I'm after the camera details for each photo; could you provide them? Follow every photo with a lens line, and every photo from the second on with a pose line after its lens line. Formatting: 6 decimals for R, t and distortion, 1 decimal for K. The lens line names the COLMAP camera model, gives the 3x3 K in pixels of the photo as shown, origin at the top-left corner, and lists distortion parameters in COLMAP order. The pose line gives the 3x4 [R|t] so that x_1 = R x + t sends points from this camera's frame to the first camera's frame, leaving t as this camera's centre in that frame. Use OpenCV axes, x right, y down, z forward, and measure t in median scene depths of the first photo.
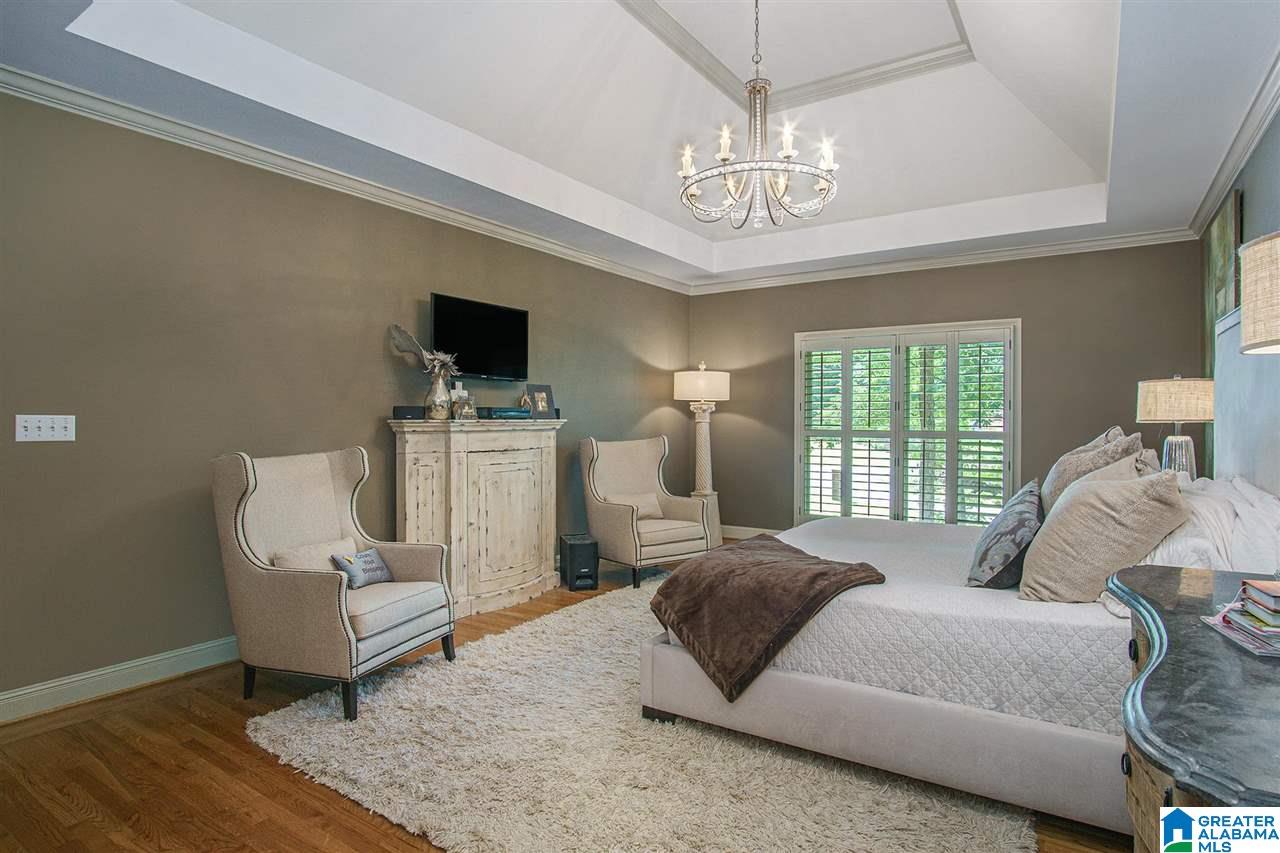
lens RADIAL K [[696.5, 0, 642.1], [0, 696.5, 422.3], [0, 0, 1]] dist [0.006123, 0.001119]
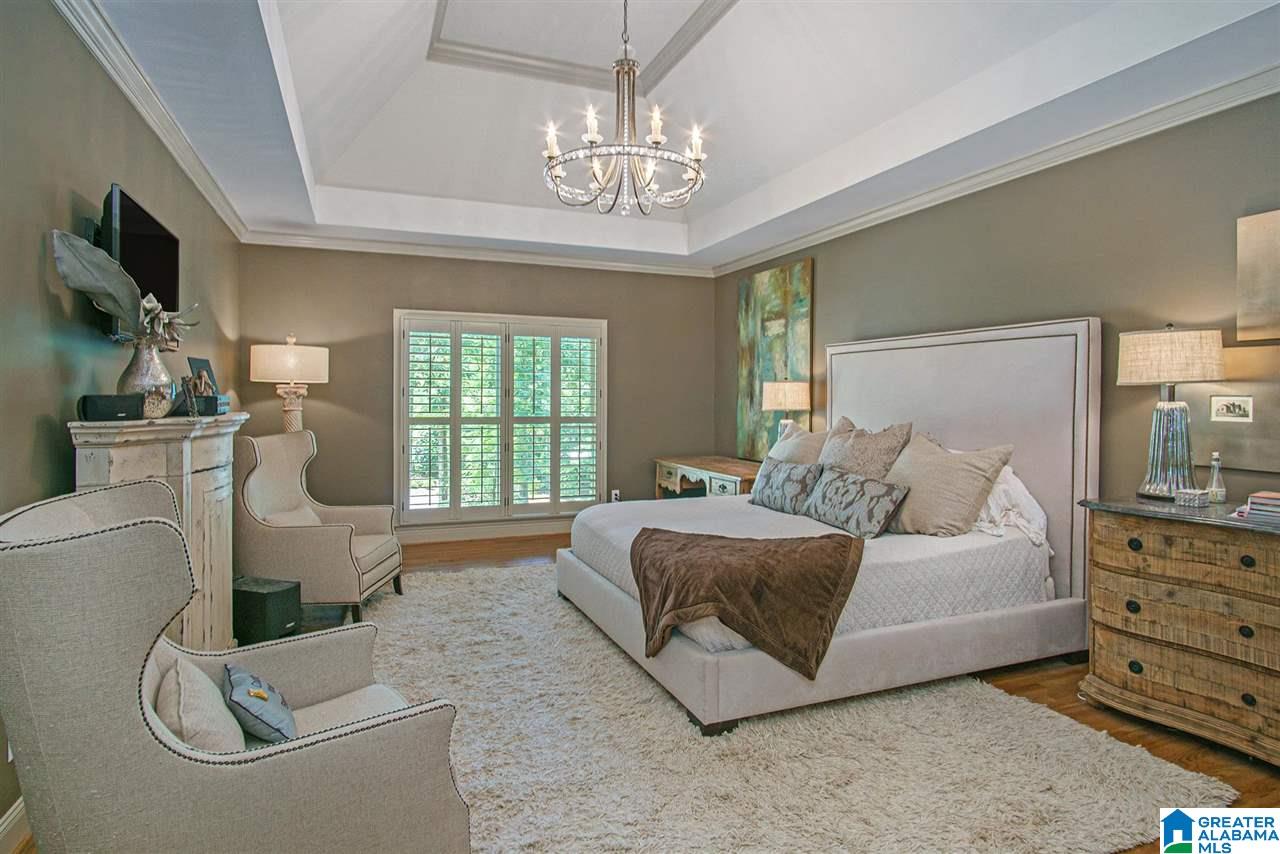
lens RADIAL K [[696.5, 0, 642.5], [0, 696.5, 424.4], [0, 0, 1]] dist [0.006123, 0.001119]
pose [[0.568169, -0.028445, 0.822420, -0.538395], [0.000016, 0.999403, 0.034556, -0.018897], [-0.822912, -0.019621, 0.567830, 0.365358]]
